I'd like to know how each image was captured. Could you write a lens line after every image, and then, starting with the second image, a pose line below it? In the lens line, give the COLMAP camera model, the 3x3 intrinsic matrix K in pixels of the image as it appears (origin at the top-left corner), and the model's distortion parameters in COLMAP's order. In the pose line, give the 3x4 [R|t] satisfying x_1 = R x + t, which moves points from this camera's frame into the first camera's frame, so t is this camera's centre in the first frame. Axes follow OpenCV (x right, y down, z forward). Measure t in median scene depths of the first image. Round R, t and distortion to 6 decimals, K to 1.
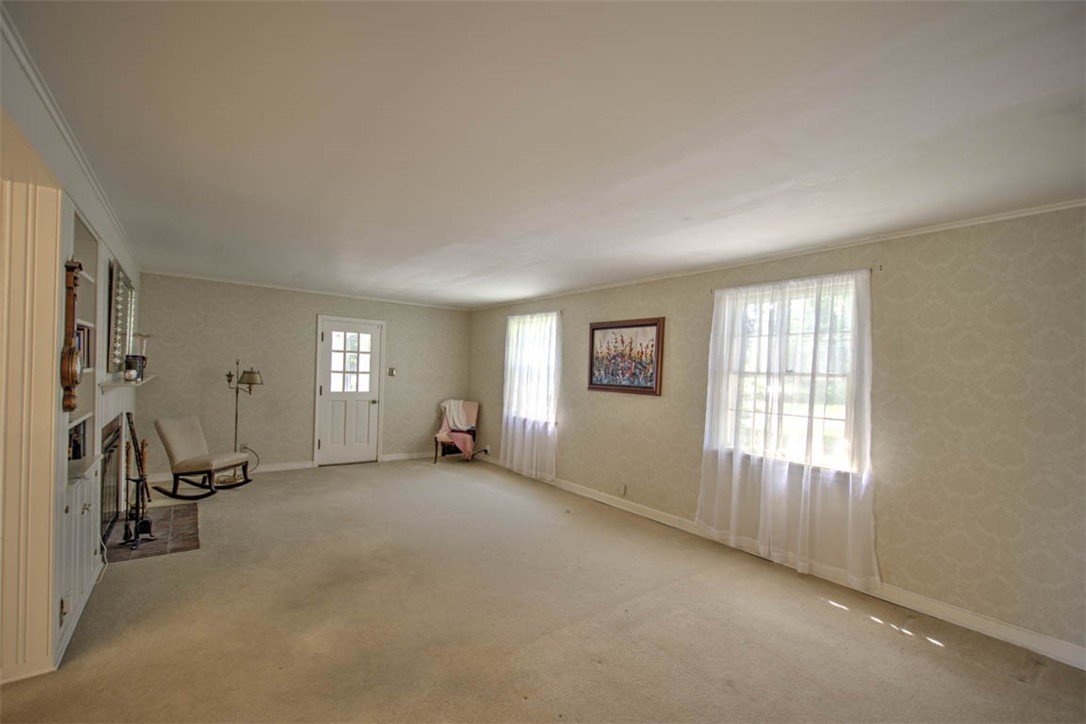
lens RADIAL K [[462.3, 0, 538.5], [0, 462.3, 376.2], [0, 0, 1]] dist [0.000699, 0.000018]
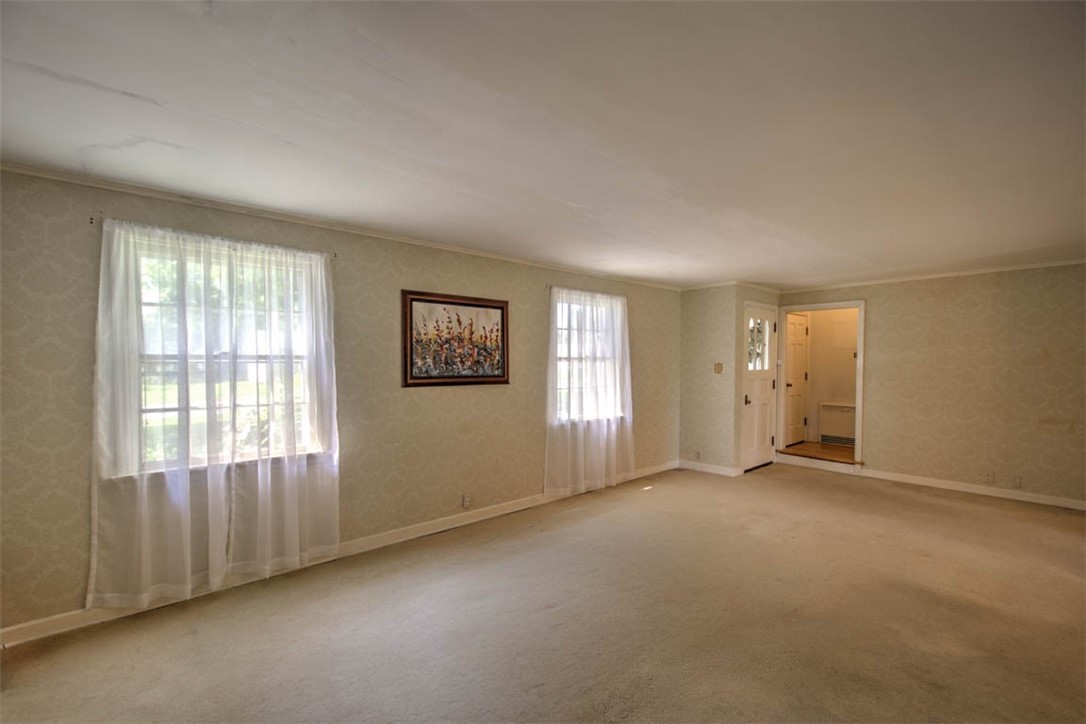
lens RADIAL K [[505.0, 0, 546.7], [0, 505.0, 378.8], [0, 0, 1]] dist [0.000026, -0.000034]
pose [[-0.102340, -0.064566, 0.992652, -0.718452], [0.007918, 0.997807, 0.065718, -0.032532], [-0.994718, 0.014586, -0.101605, 0.938972]]
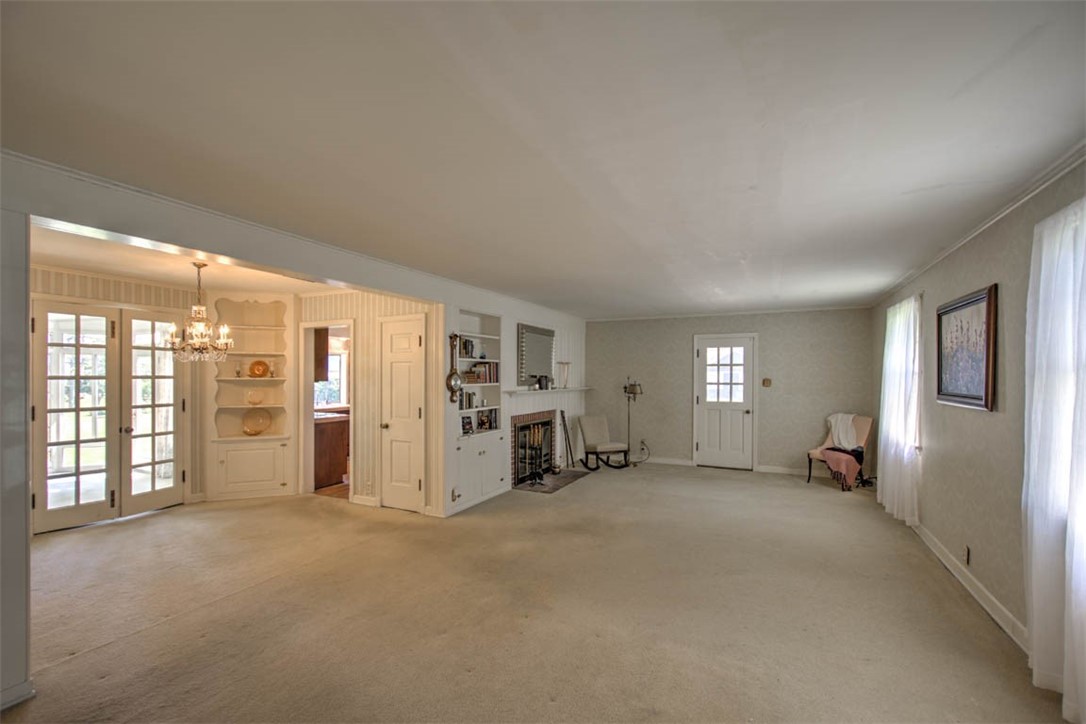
lens RADIAL K [[462.3, 0, 538.5], [0, 462.3, 376.2], [0, 0, 1]] dist [0.000699, 0.000018]
pose [[0.449923, -0.033458, -0.892440, 0.497581], [0.005479, 0.999383, -0.034705, 0.012310], [0.893050, 0.010725, 0.449829, 0.162304]]
